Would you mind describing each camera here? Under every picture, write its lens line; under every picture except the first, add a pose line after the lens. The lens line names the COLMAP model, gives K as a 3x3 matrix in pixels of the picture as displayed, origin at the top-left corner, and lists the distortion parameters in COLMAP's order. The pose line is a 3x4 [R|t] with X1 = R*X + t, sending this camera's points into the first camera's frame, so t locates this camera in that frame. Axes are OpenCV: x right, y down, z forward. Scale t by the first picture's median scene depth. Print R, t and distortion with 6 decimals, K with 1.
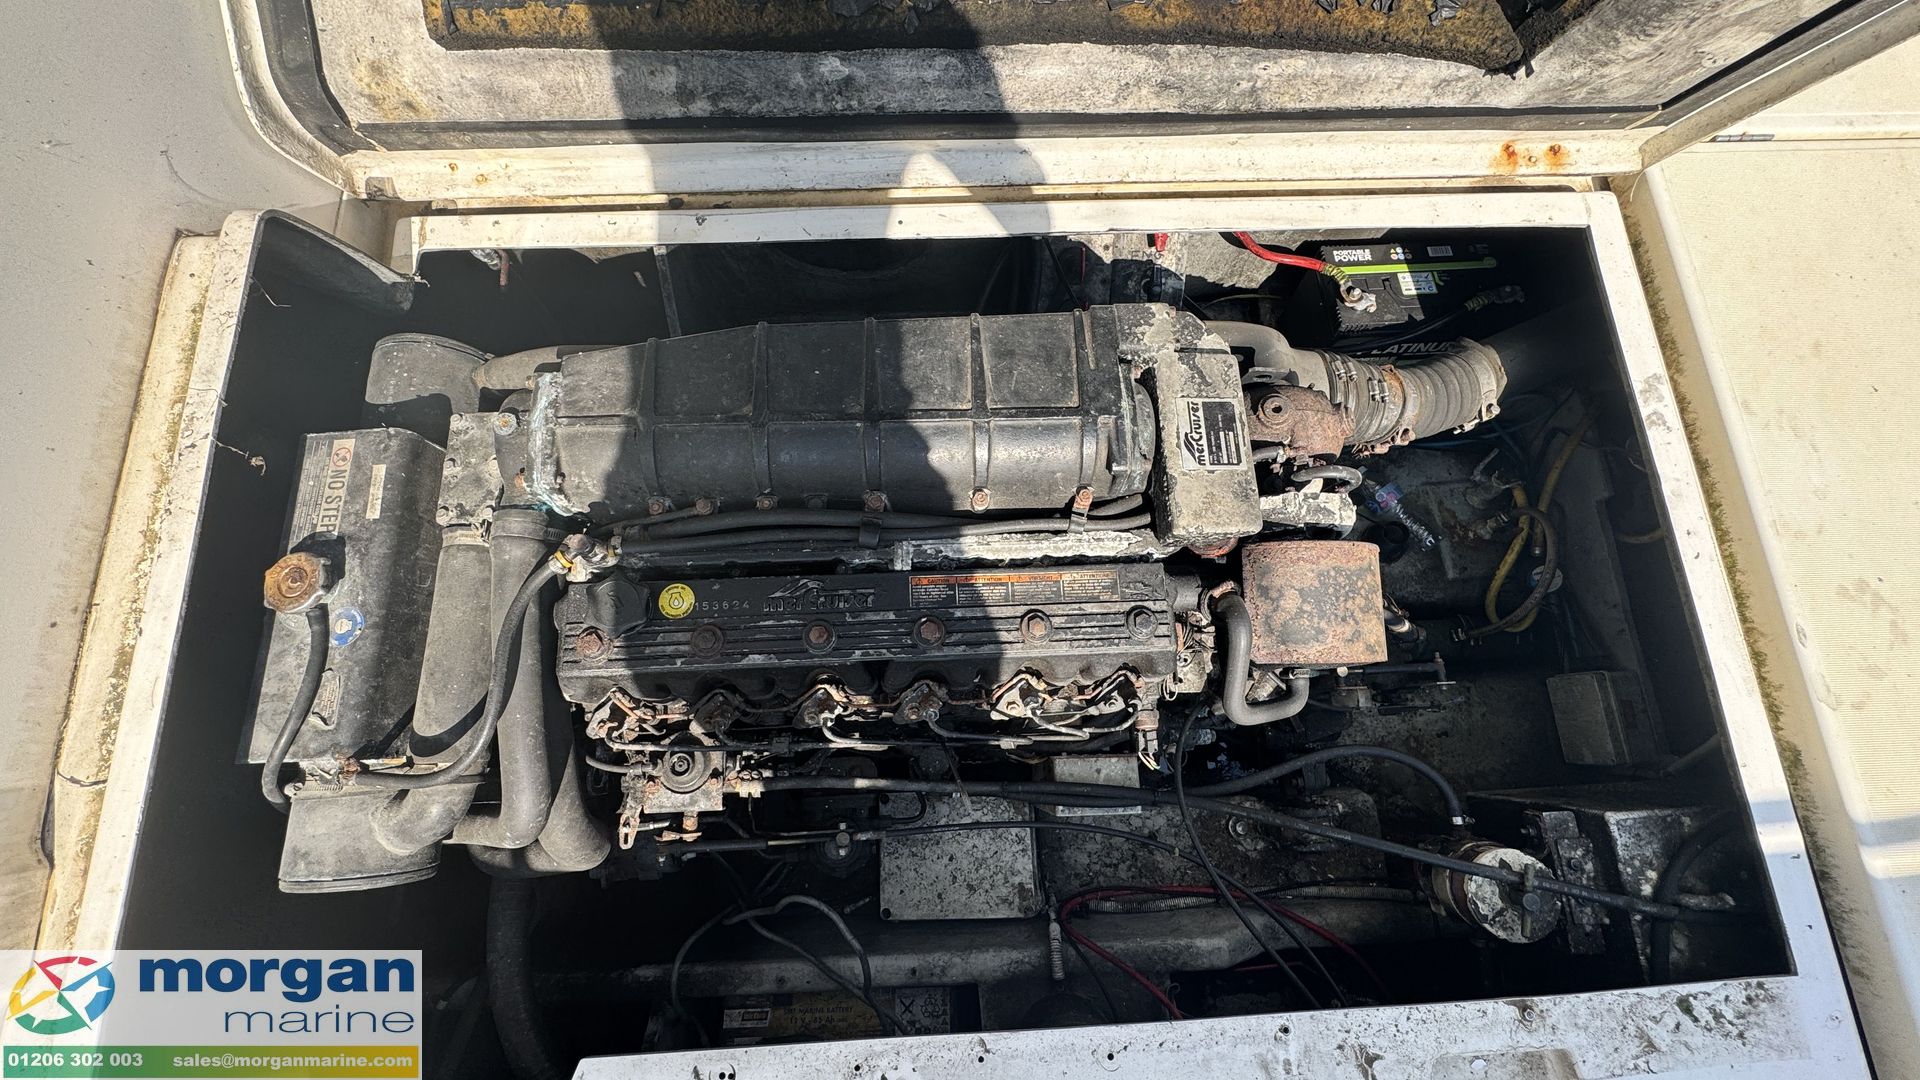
lens RADIAL K [[755.3, 0, 960.0], [0, 755.3, 540.0], [0, 0, 1]] dist [-0.020184, 0.006560]
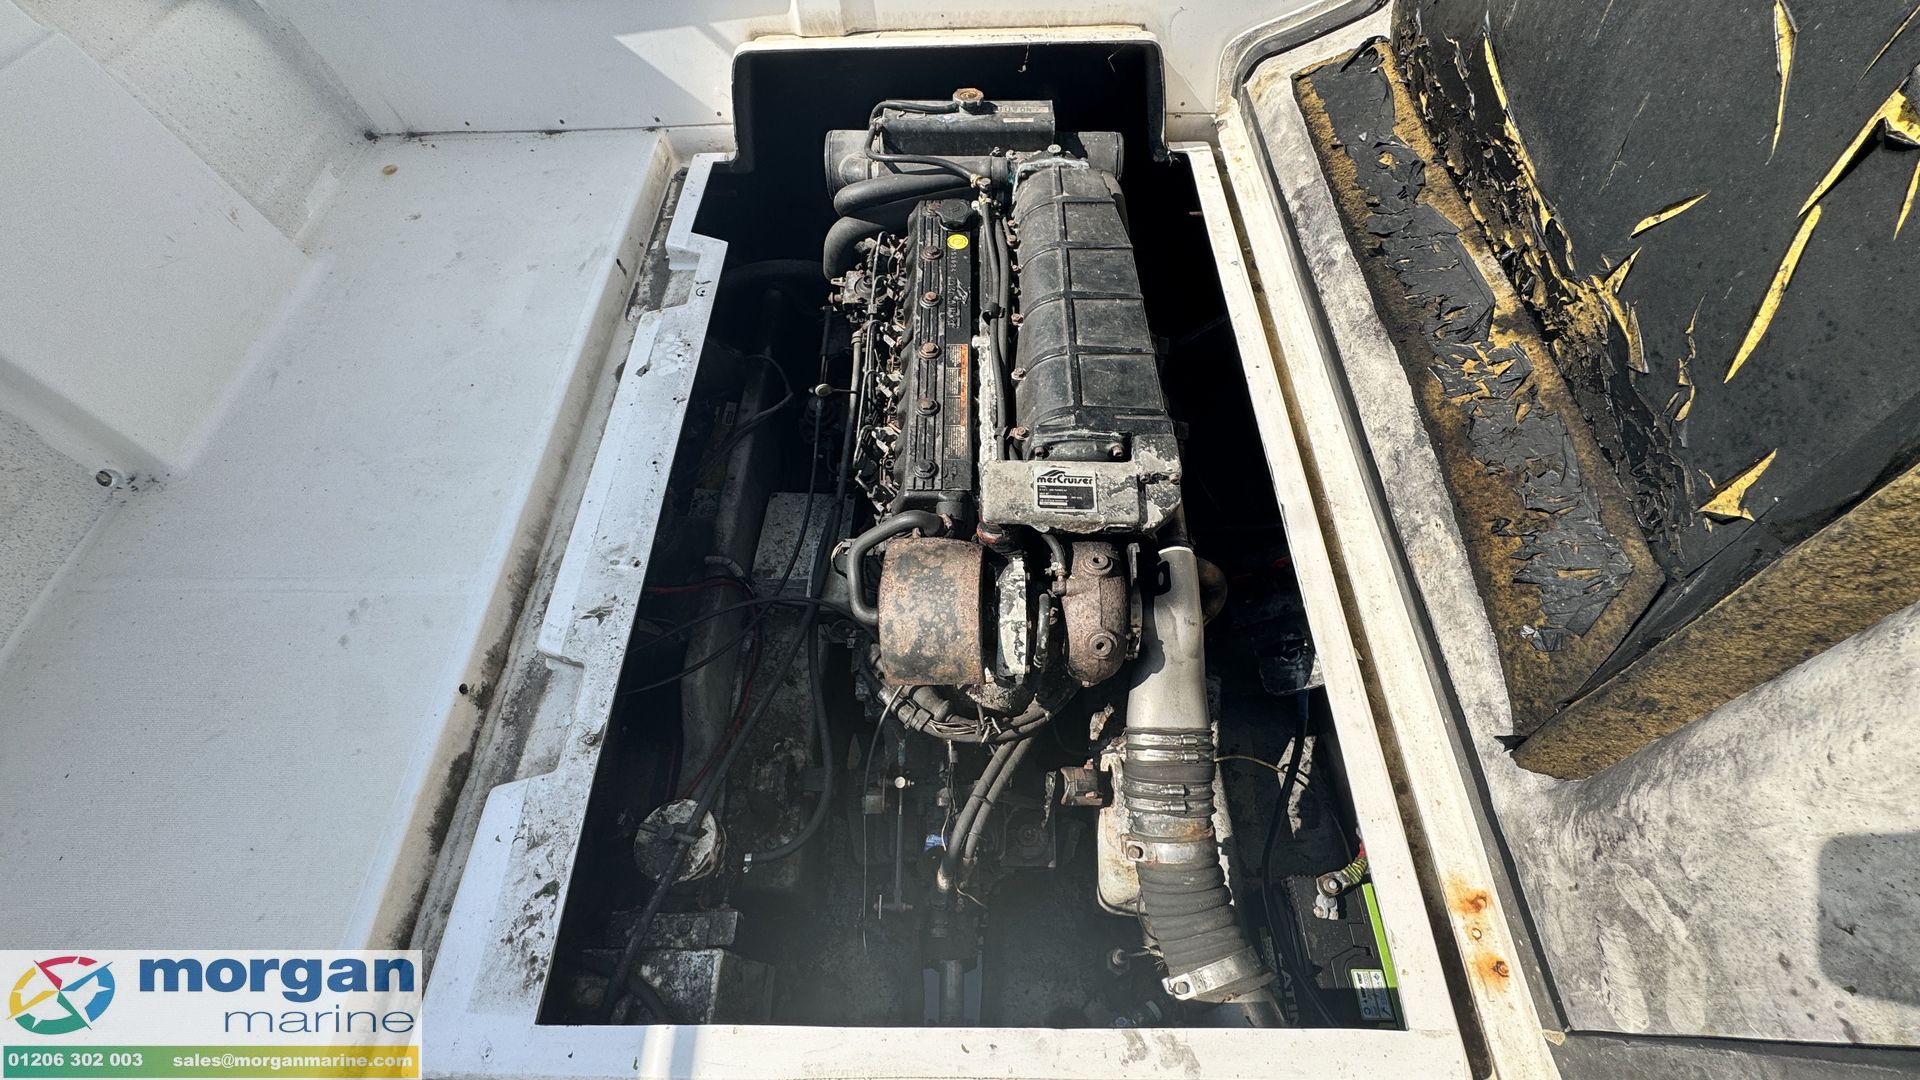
lens RADIAL K [[766.9, 0, 960.3], [0, 766.9, 536.6], [0, 0, 1]] dist [-0.003997, 0.000215]
pose [[-0.051131, 0.836660, -0.545330, 1.091408], [-0.958590, 0.112065, 0.261812, -0.297083], [0.280160, 0.536135, 0.796285, -0.006767]]
